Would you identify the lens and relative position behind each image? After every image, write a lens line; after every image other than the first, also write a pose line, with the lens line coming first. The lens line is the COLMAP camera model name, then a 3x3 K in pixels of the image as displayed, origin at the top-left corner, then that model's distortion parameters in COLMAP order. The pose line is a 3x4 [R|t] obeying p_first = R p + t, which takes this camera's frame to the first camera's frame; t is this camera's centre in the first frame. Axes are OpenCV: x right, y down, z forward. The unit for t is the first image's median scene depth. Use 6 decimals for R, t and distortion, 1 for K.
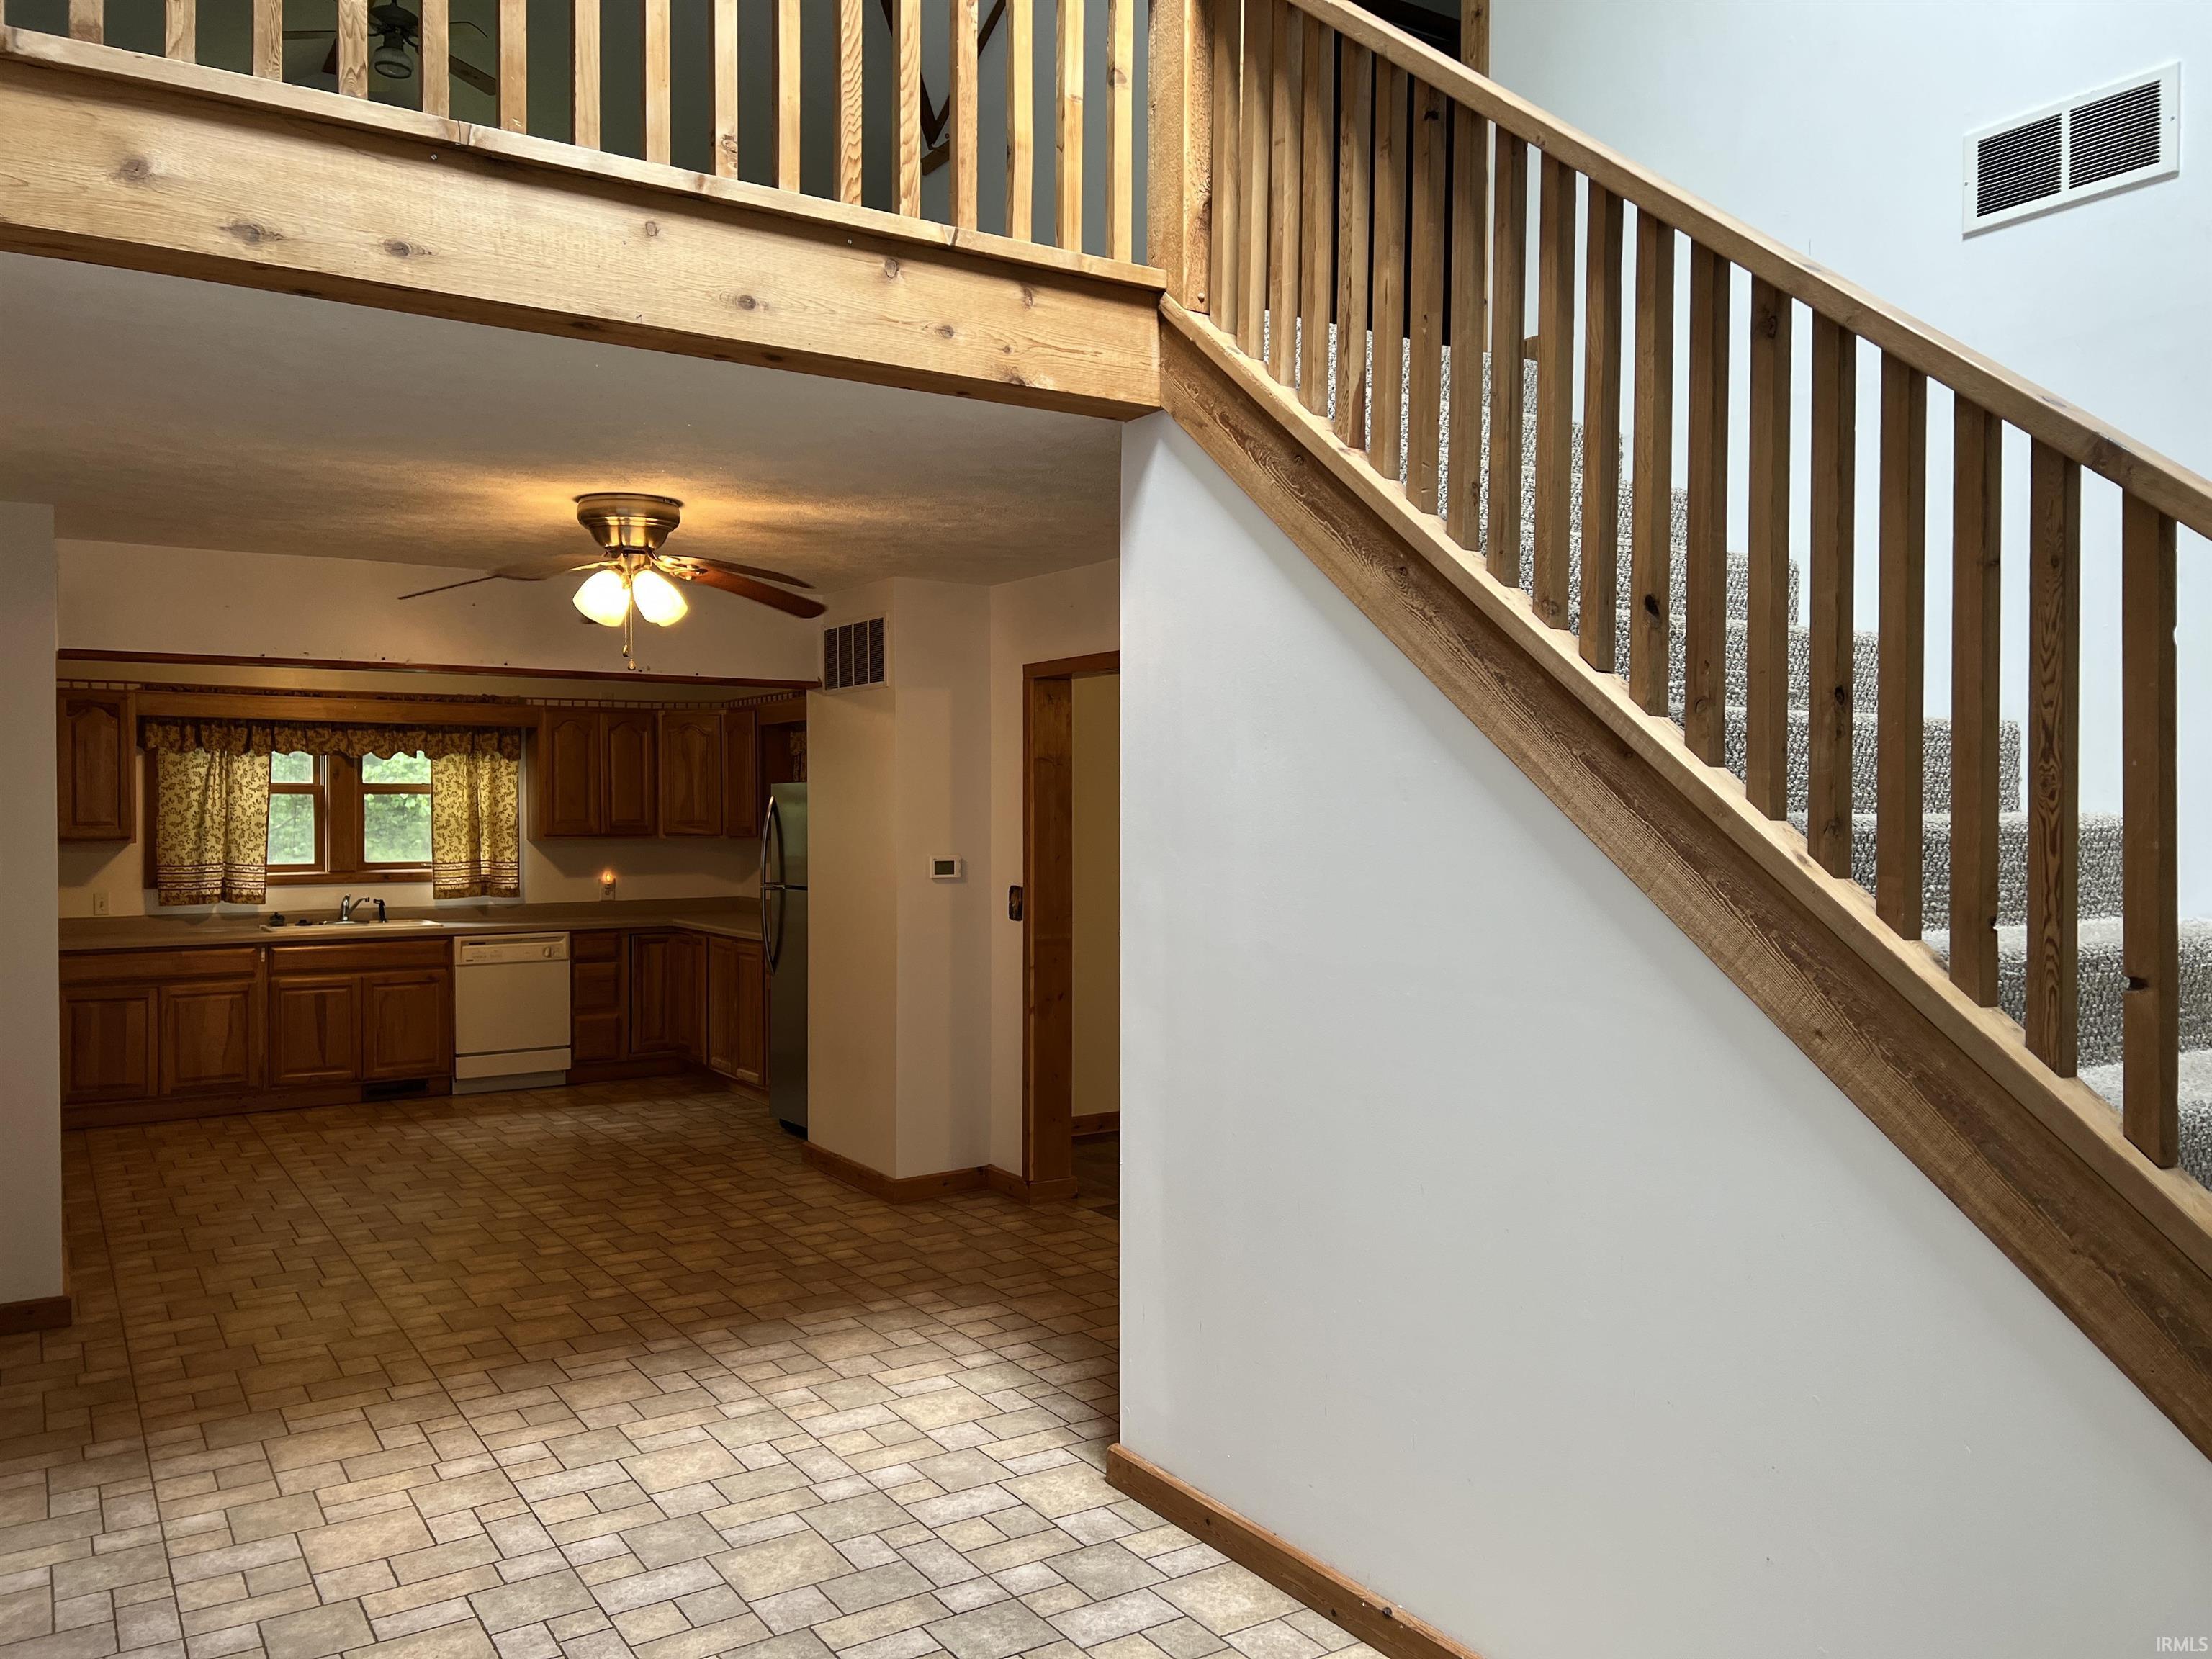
lens RADIAL K [[1693.2, 0, 1095.3], [0, 1693.2, 833.5], [0, 0, 1]] dist [0.106745, -0.165521]
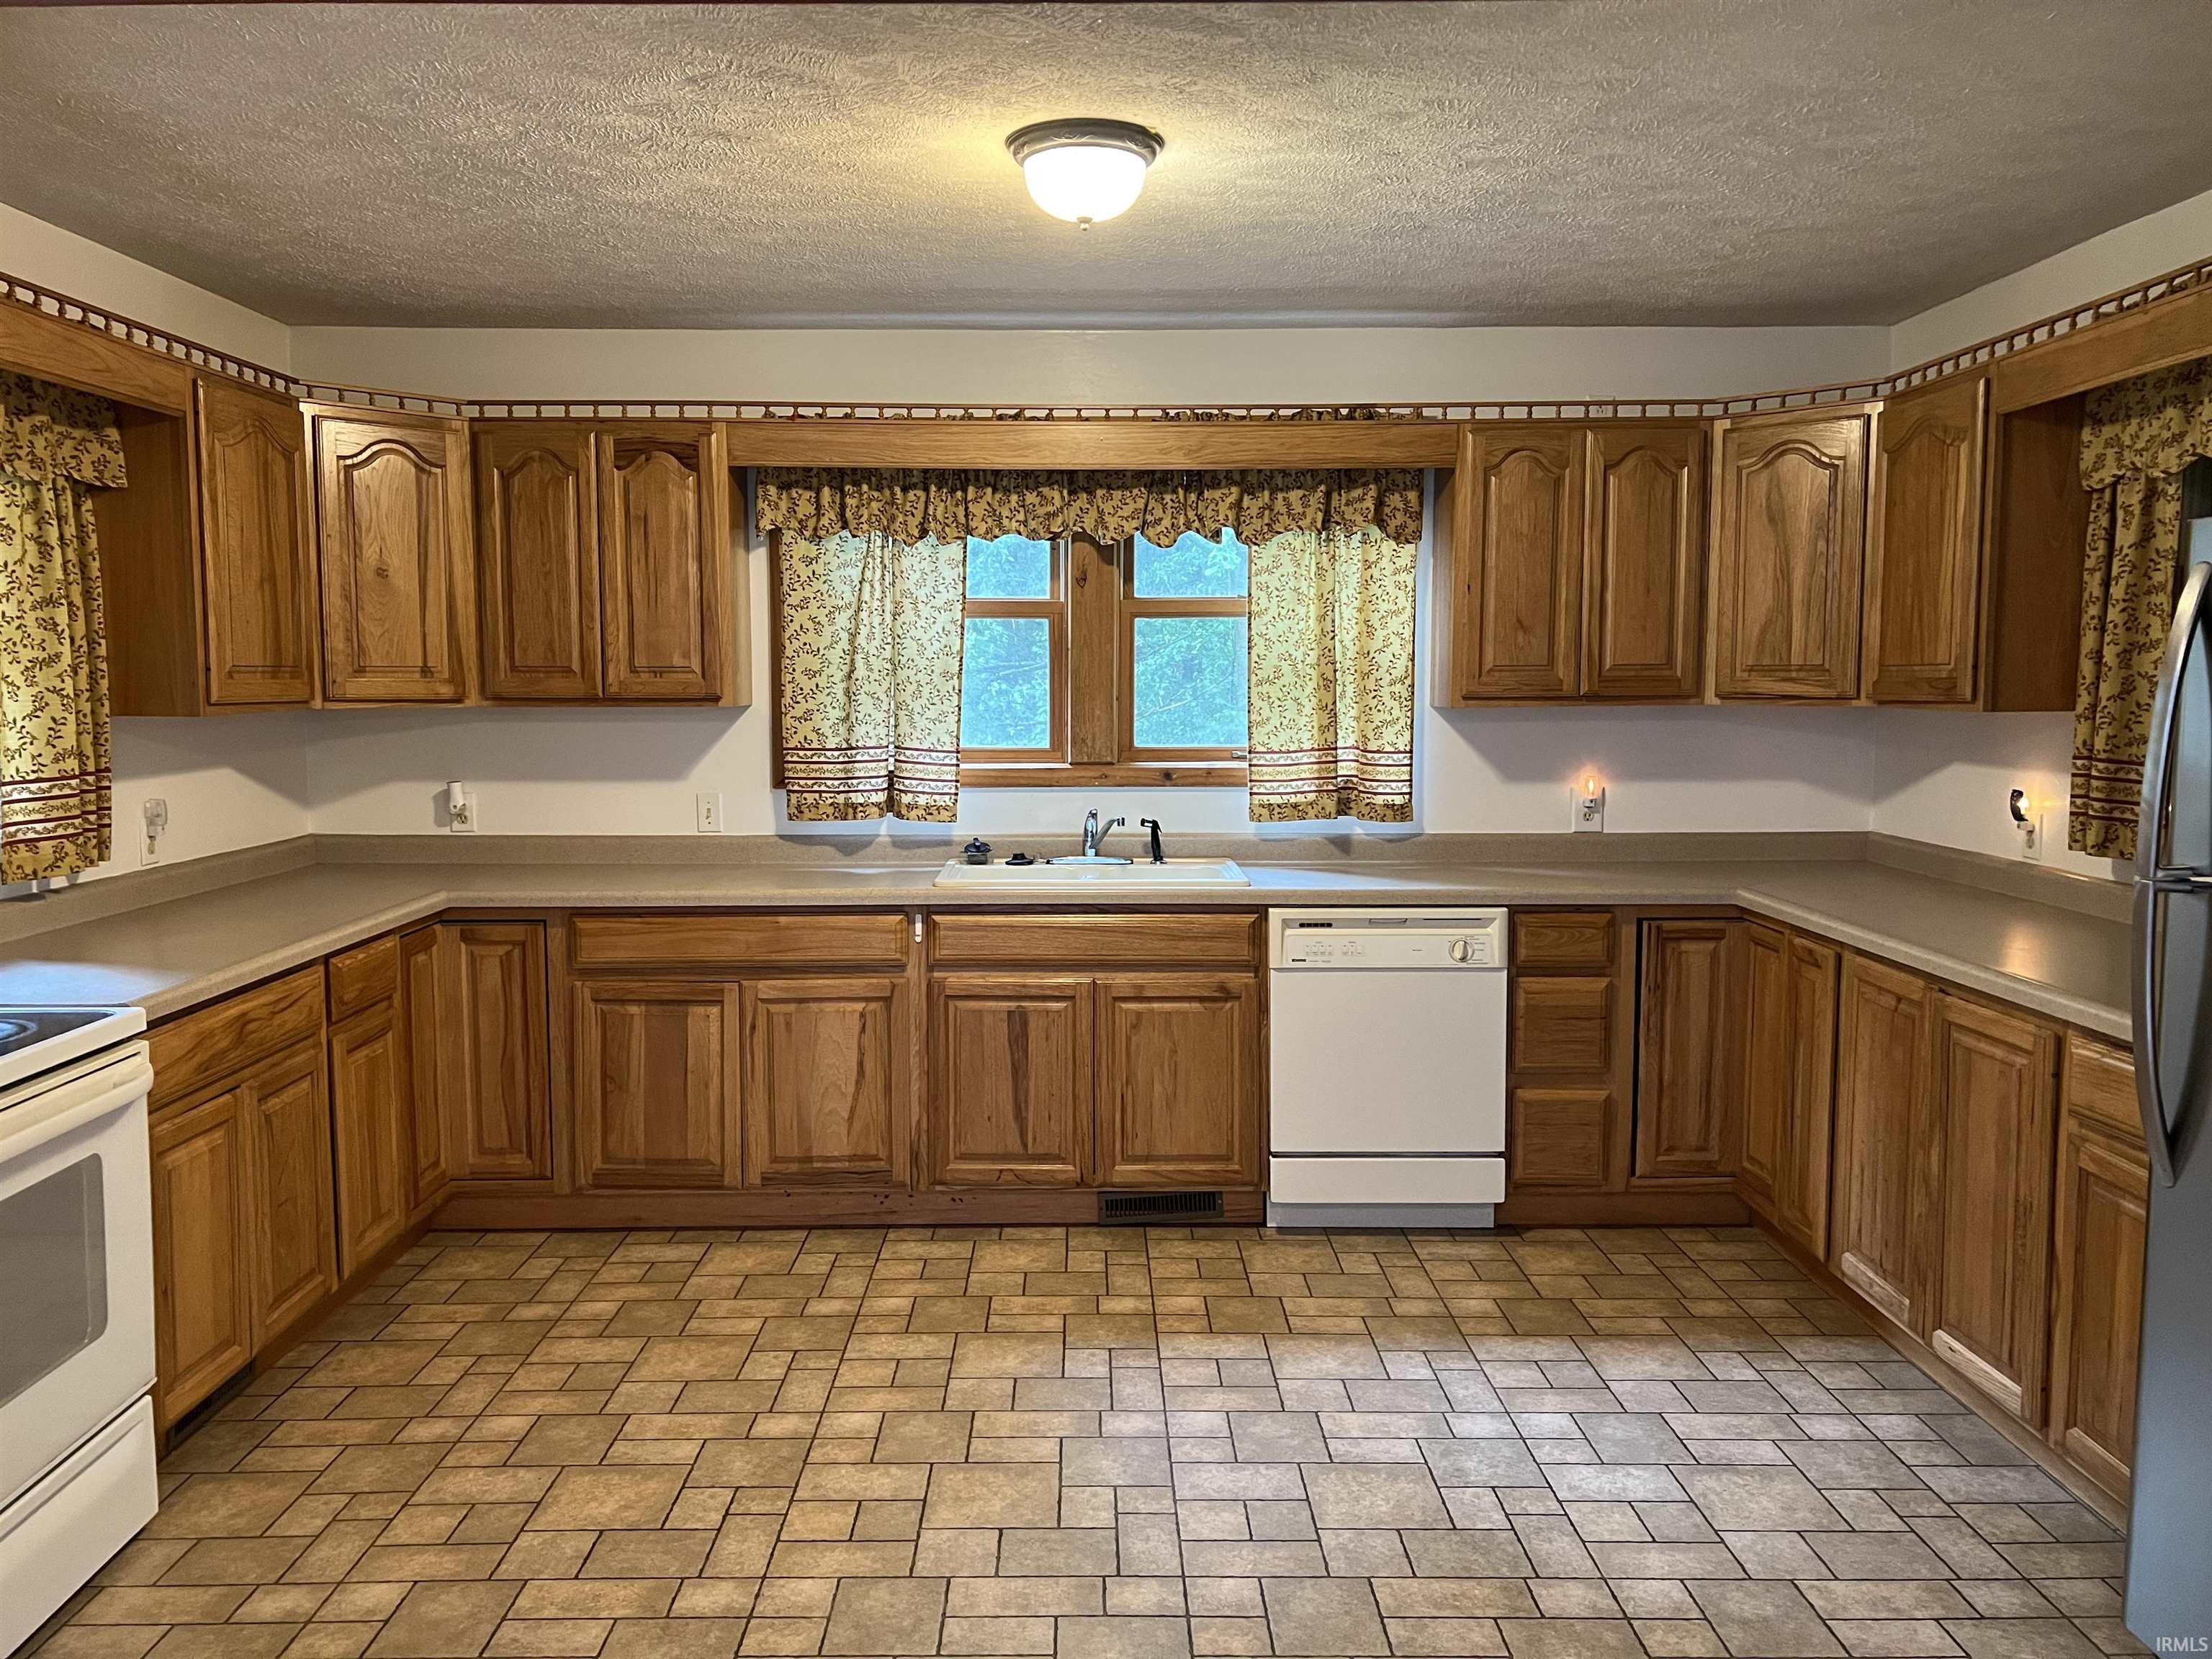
lens RADIAL K [[1693.2, 0, 1095.3], [0, 1693.2, 833.5], [0, 0, 1]] dist [0.106745, -0.165521]
pose [[0.851681, 0.046880, -0.521960, -0.167790], [-0.006525, 0.996862, 0.078887, 0.002263], [0.524020, -0.063781, 0.849314, 0.568359]]
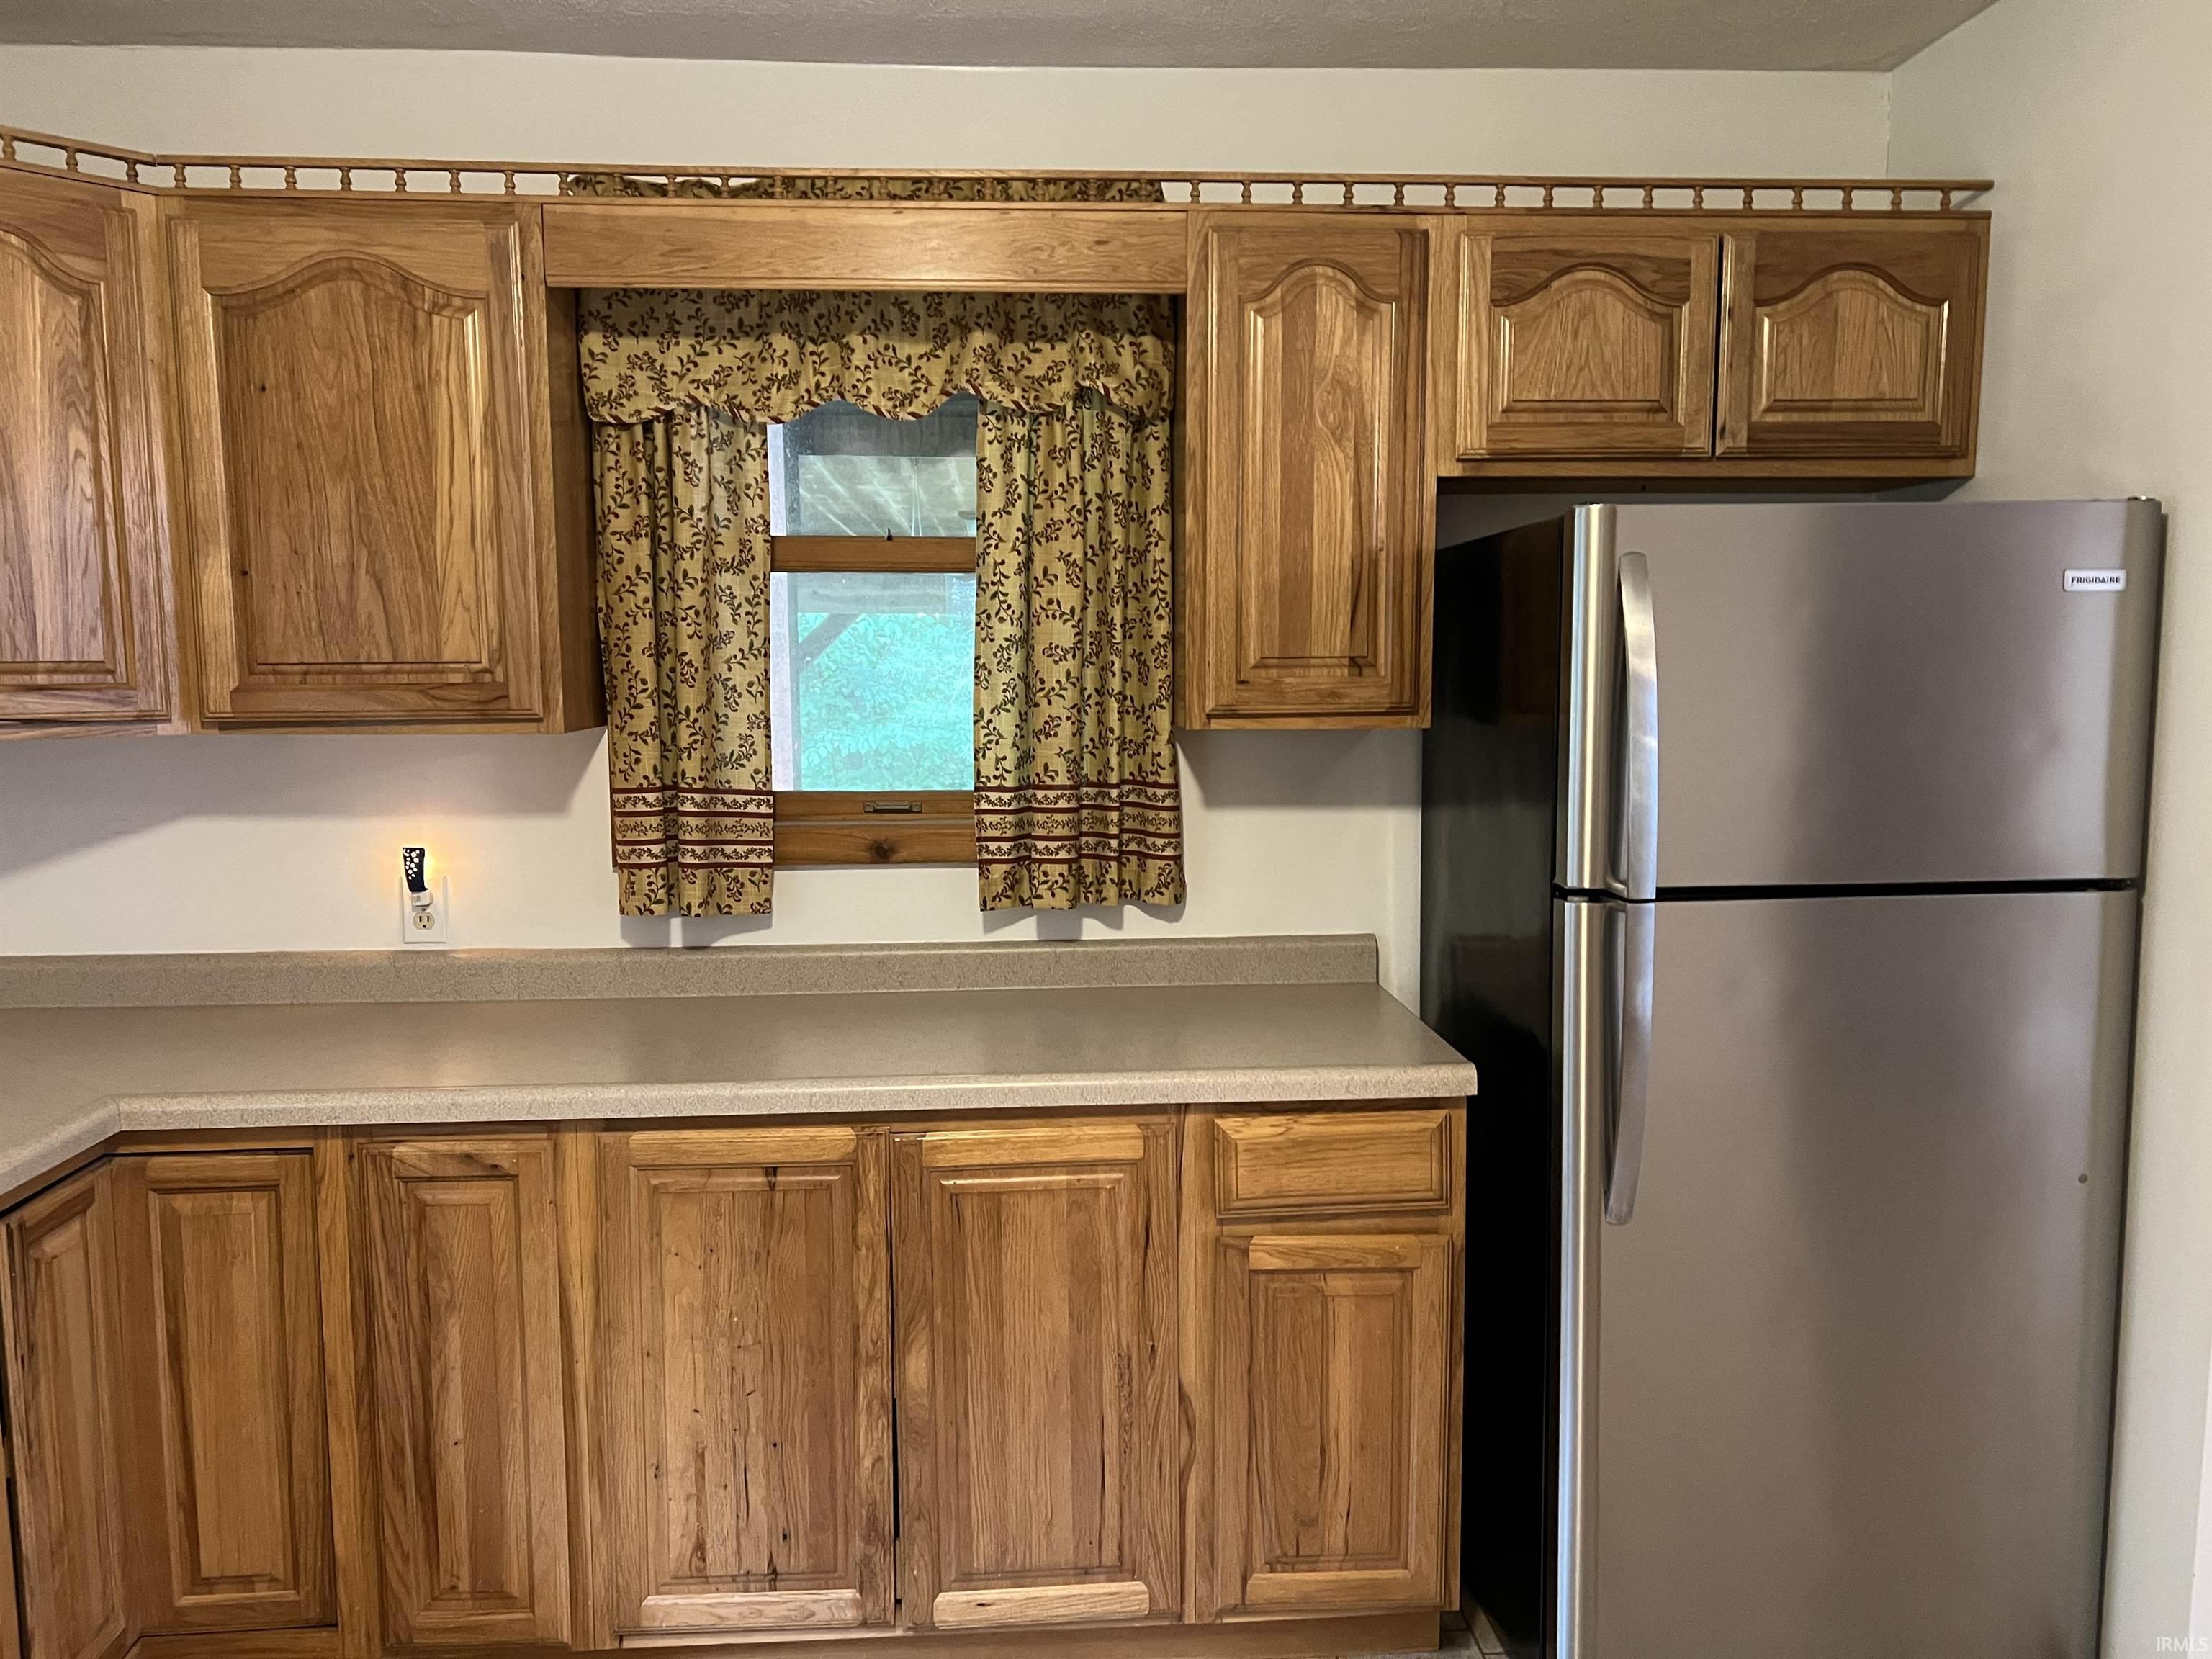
lens RADIAL K [[1693.2, 0, 1095.3], [0, 1693.2, 833.5], [0, 0, 1]] dist [0.106745, -0.165521]
pose [[0.475973, -0.093630, 0.874462, -0.409202], [0.016572, 0.995095, 0.097526, -0.005192], [-0.879304, -0.031928, 0.475190, 0.827471]]
